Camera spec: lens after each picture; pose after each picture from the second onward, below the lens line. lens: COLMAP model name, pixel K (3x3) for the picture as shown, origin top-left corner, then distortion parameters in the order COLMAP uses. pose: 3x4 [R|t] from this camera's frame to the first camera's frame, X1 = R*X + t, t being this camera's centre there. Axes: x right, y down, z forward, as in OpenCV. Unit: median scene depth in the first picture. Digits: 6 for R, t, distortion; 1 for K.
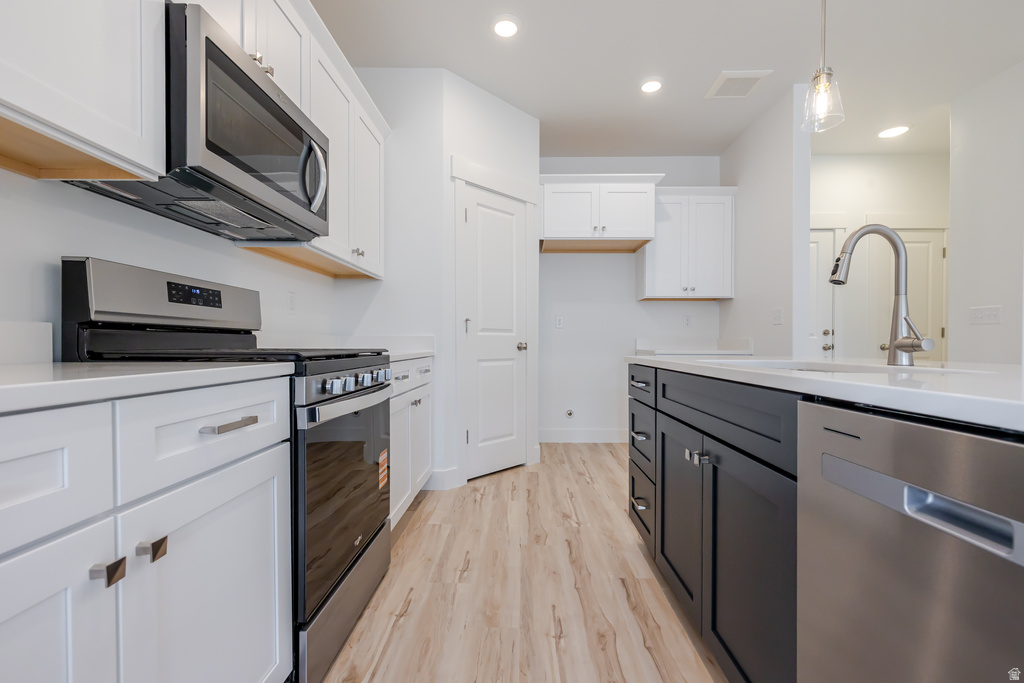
lens RADIAL K [[440.7, 0, 515.3], [0, 440.7, 352.0], [0, 0, 1]] dist [0.001064, 0.000131]
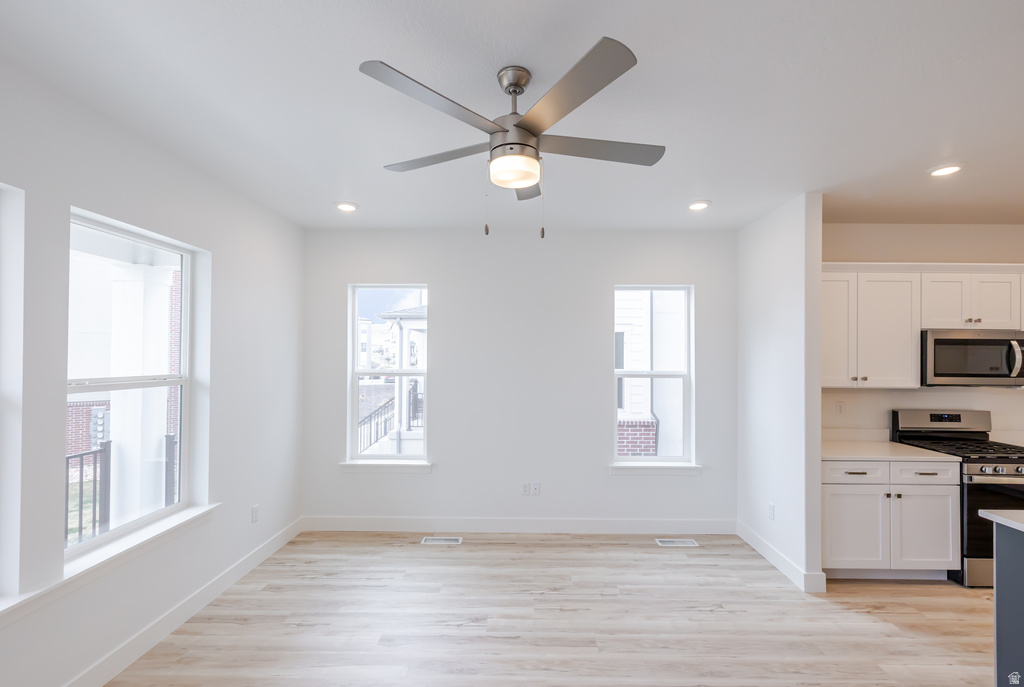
lens RADIAL K [[440.7, 0, 515.3], [0, 440.7, 354.0], [0, 0, 1]] dist [0.001064, 0.000131]
pose [[-0.013988, -0.013940, -0.999805, 1.880494], [-0.020569, 0.999695, -0.013651, -0.430960], [0.999691, 0.020374, -0.014270, -1.441694]]
